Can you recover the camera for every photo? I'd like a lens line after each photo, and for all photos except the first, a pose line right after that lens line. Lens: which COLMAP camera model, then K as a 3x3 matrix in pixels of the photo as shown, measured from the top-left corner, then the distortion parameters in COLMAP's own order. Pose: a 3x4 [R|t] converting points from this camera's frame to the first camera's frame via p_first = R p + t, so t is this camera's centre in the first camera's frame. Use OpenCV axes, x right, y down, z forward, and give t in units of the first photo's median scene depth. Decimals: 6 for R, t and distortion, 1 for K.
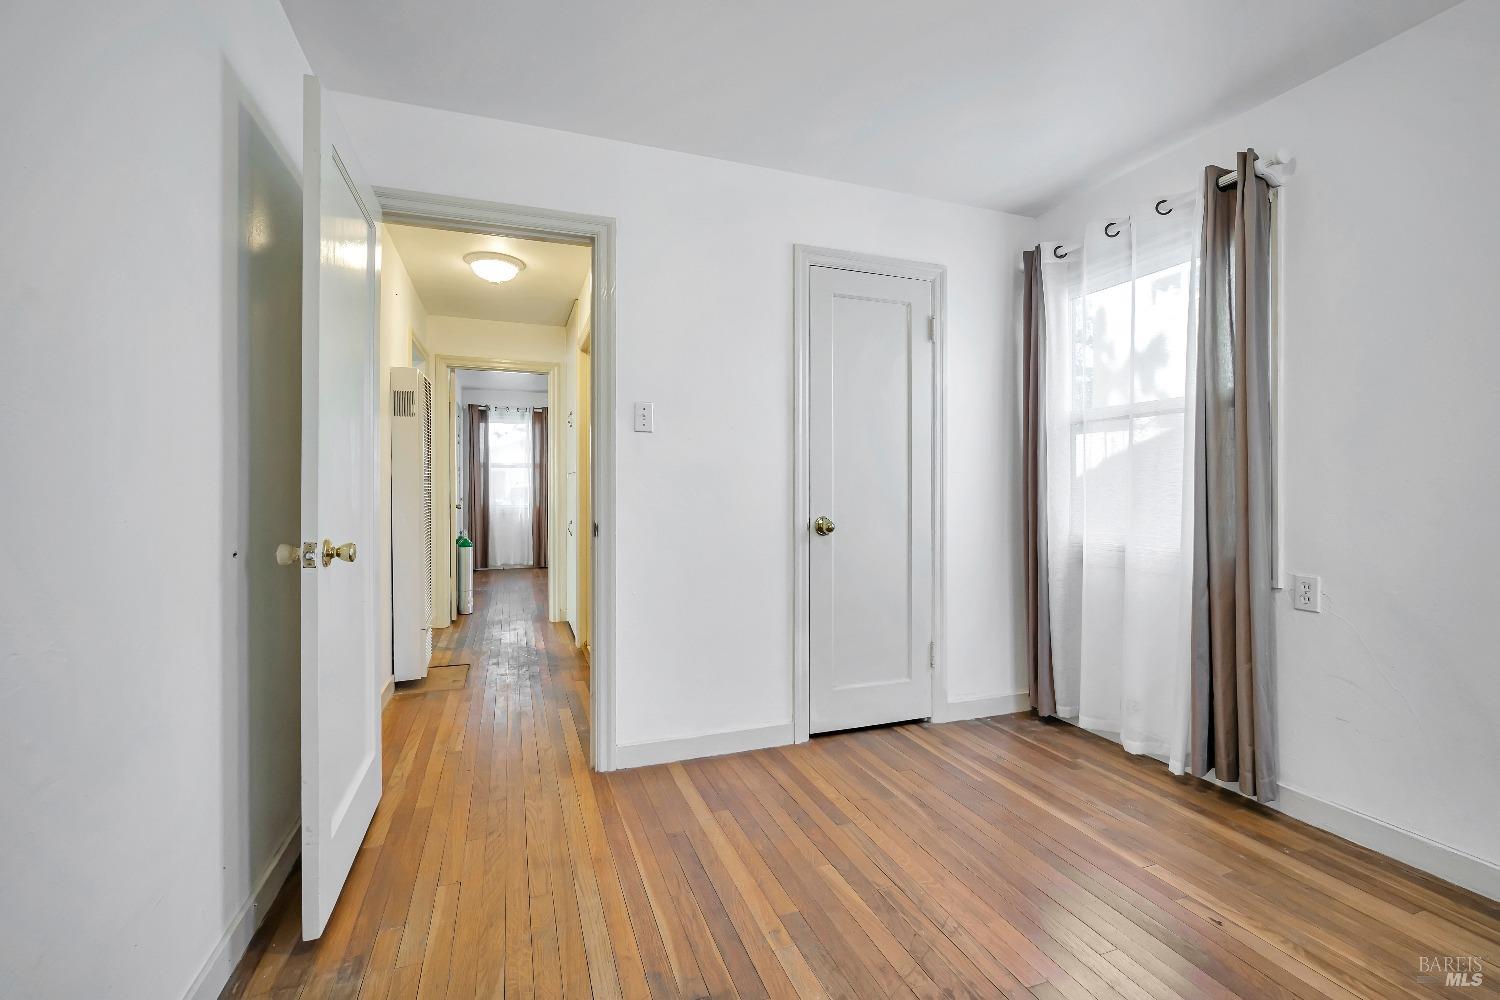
lens RADIAL K [[657.9, 0, 753.5], [0, 657.9, 492.8], [0, 0, 1]] dist [-0.000378, 0.000873]
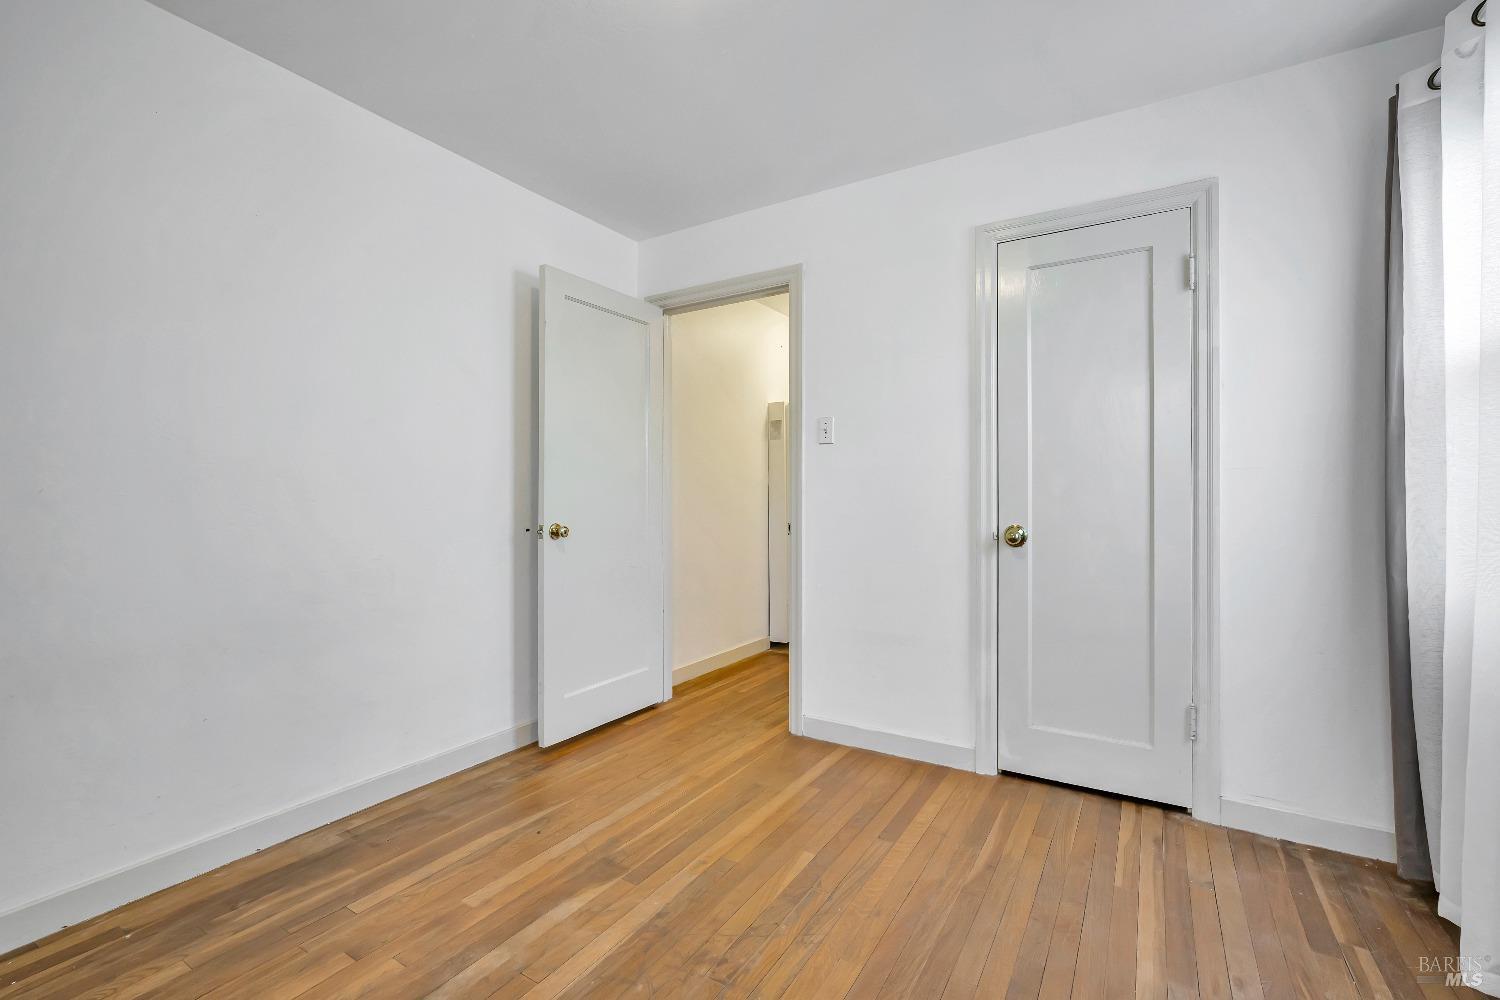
lens RADIAL K [[657.9, 0, 747.1], [0, 657.9, 501.7], [0, 0, 1]] dist [-0.000378, 0.000873]
pose [[0.614032, 0.004924, -0.789266, 0.640761], [-0.002933, 0.999988, 0.003956, 0.001746], [0.789276, -0.000114, 0.614039, 0.202992]]
